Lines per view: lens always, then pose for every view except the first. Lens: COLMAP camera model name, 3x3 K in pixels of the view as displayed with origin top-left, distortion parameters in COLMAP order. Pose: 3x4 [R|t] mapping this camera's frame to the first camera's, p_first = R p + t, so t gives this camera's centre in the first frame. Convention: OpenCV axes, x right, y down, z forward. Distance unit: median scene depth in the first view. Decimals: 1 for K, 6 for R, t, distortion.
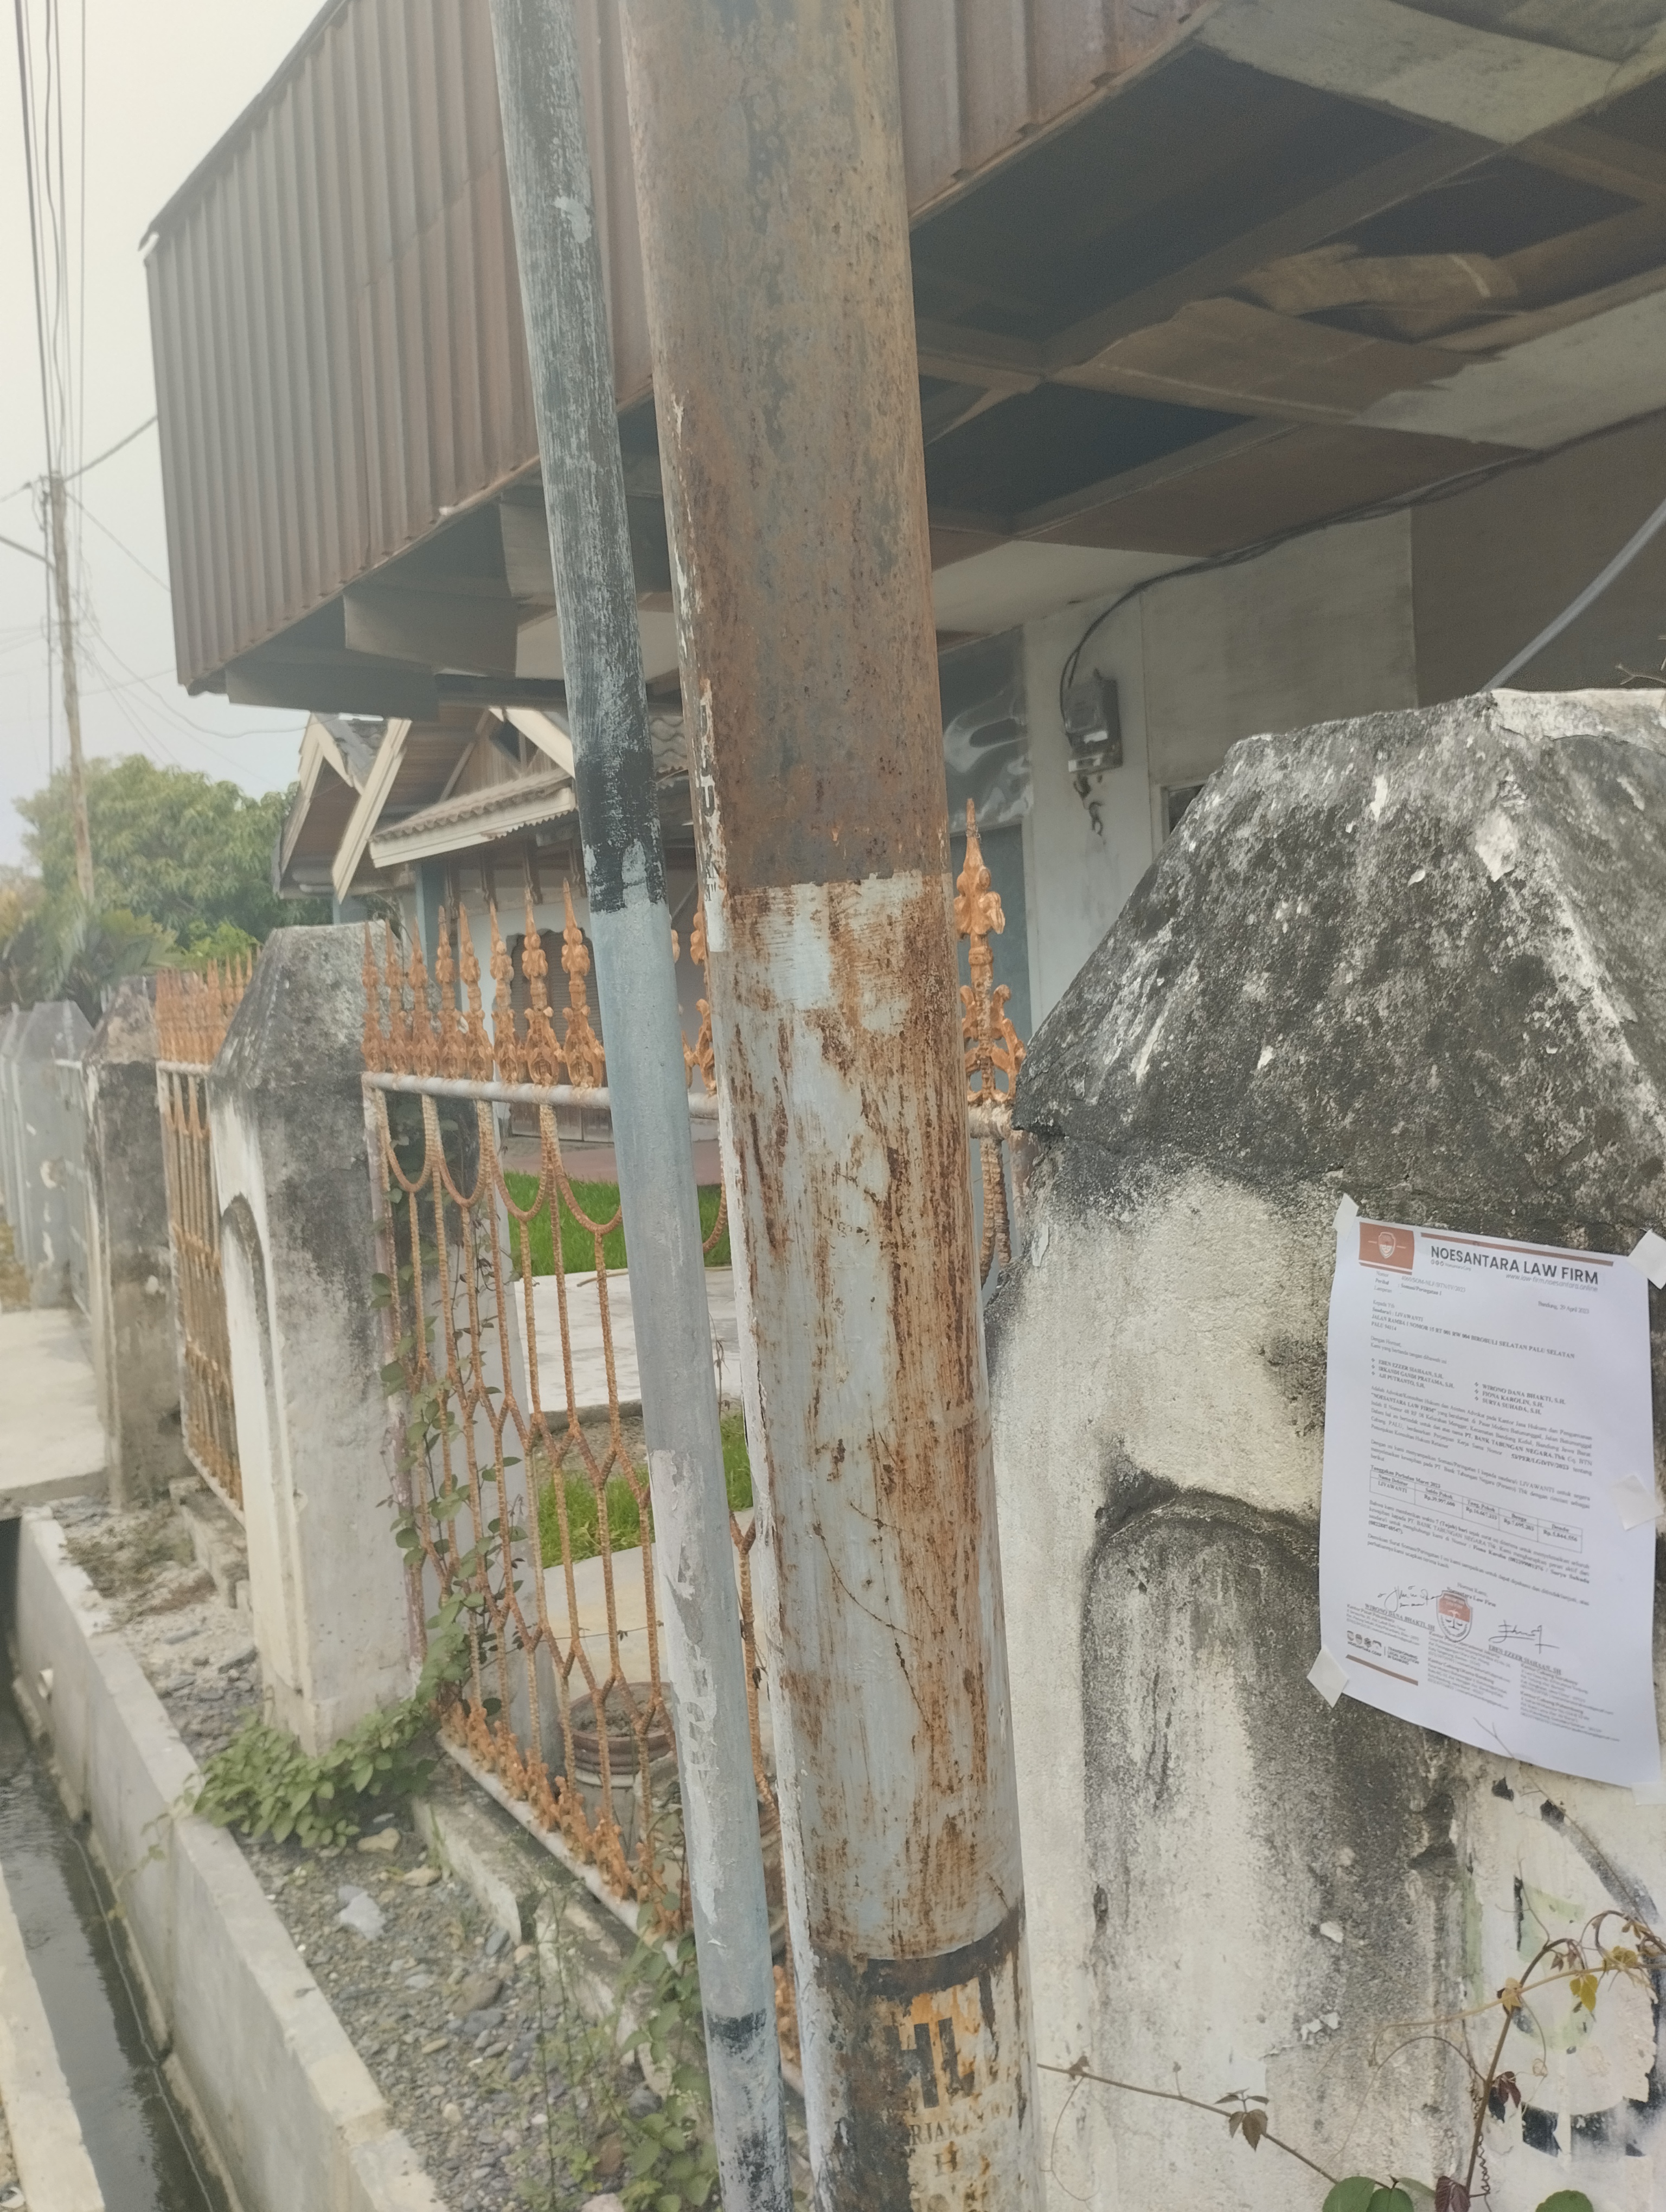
lens RADIAL K [[1846.9, 0, 838.1], [0, 1846.9, 1095.7], [0, 0, 1]] dist [0.084037, -0.103929]
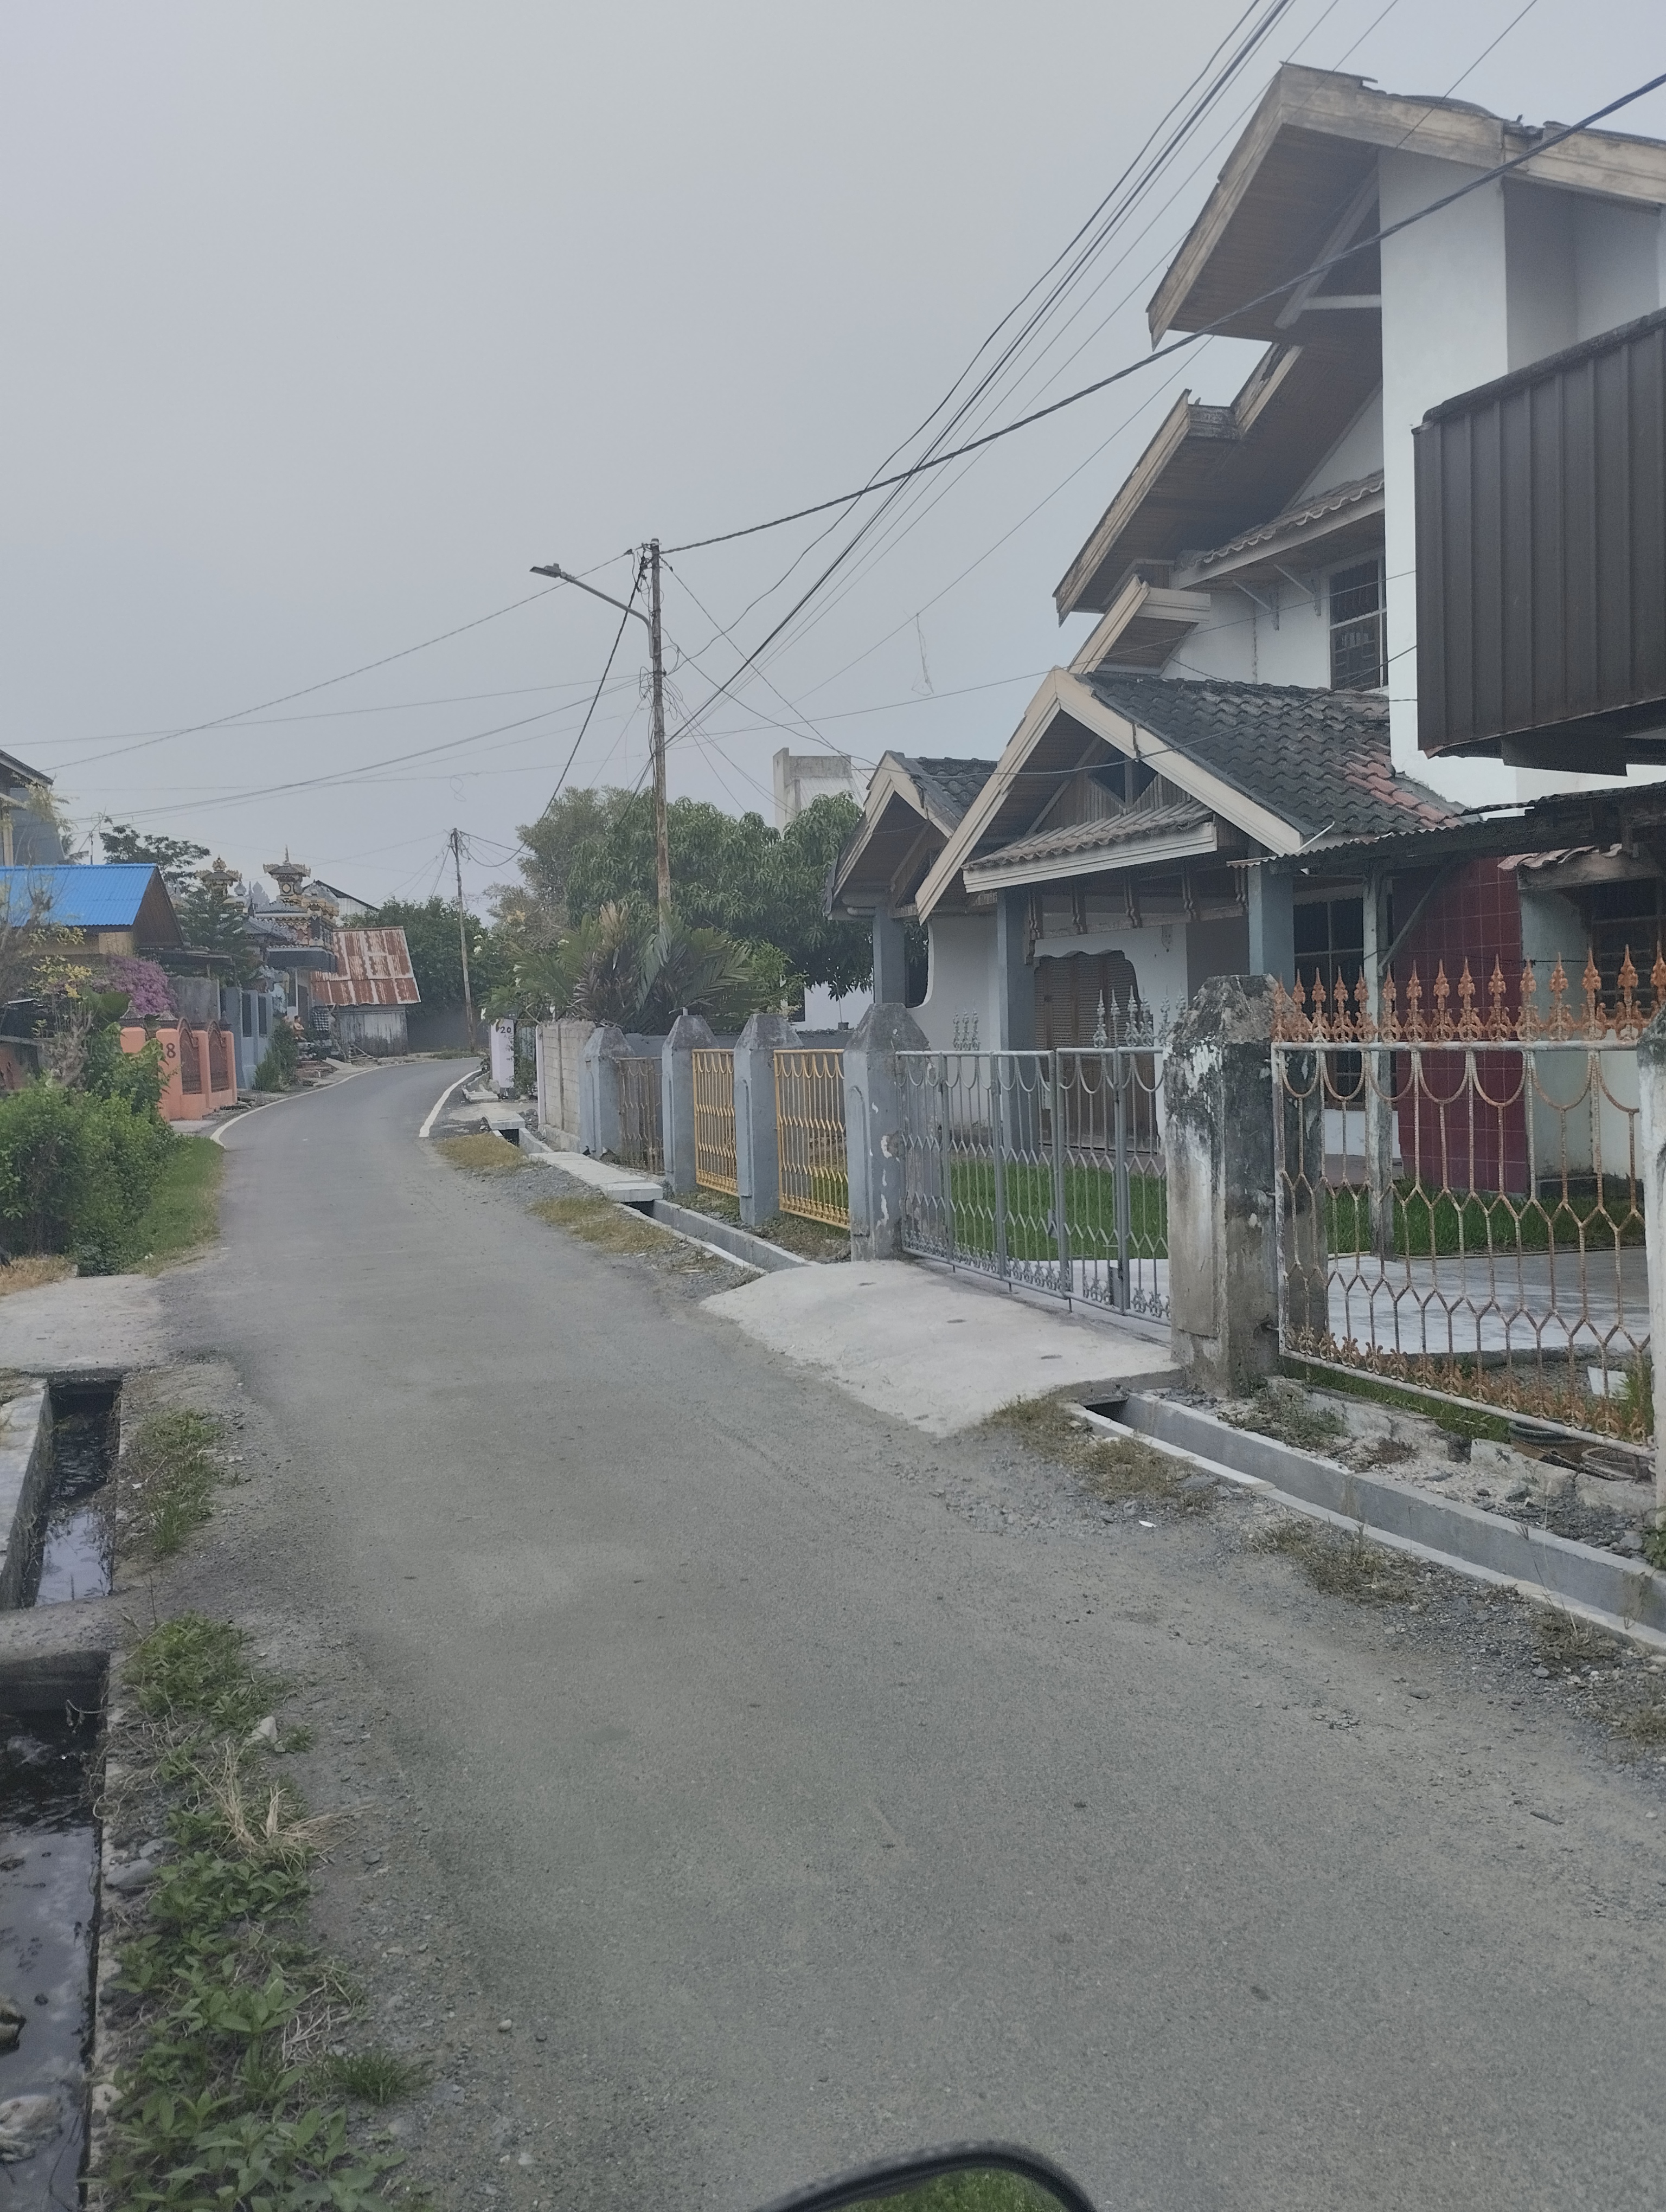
lens RADIAL K [[1846.9, 0, 838.1], [0, 1846.9, 1095.7], [0, 0, 1]] dist [0.084037, -0.103929]
pose [[0.988130, 0.032591, -0.150122, -0.172248], [-0.035001, 0.999297, -0.013441, 0.016510], [0.149579, 0.018536, 0.988576, -0.105771]]
